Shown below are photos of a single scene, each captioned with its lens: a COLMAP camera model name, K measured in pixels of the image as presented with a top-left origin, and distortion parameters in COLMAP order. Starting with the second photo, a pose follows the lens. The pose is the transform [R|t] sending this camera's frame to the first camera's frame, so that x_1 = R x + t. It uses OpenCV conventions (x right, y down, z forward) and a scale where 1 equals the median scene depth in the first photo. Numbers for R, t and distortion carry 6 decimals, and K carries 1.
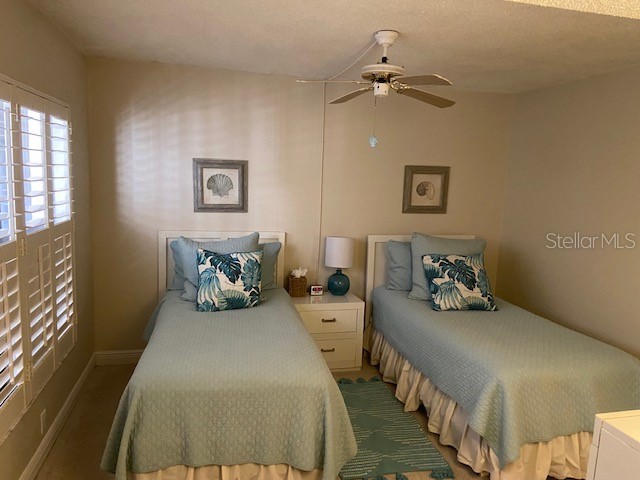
lens RADIAL K [[487.2, 0, 323.4], [0, 487.2, 238.1], [0, 0, 1]] dist [0.124690, -0.126588]
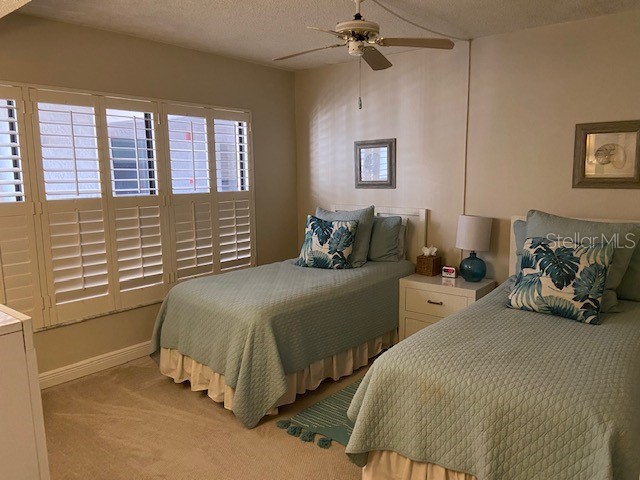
lens RADIAL K [[487.2, 0, 323.4], [0, 487.2, 238.1], [0, 0, 1]] dist [0.124690, -0.126588]
pose [[0.595619, 0.069234, -0.800278, 0.629057], [-0.071069, 0.996914, 0.033351, 0.030598], [0.800117, 0.037010, 0.598701, 0.269556]]
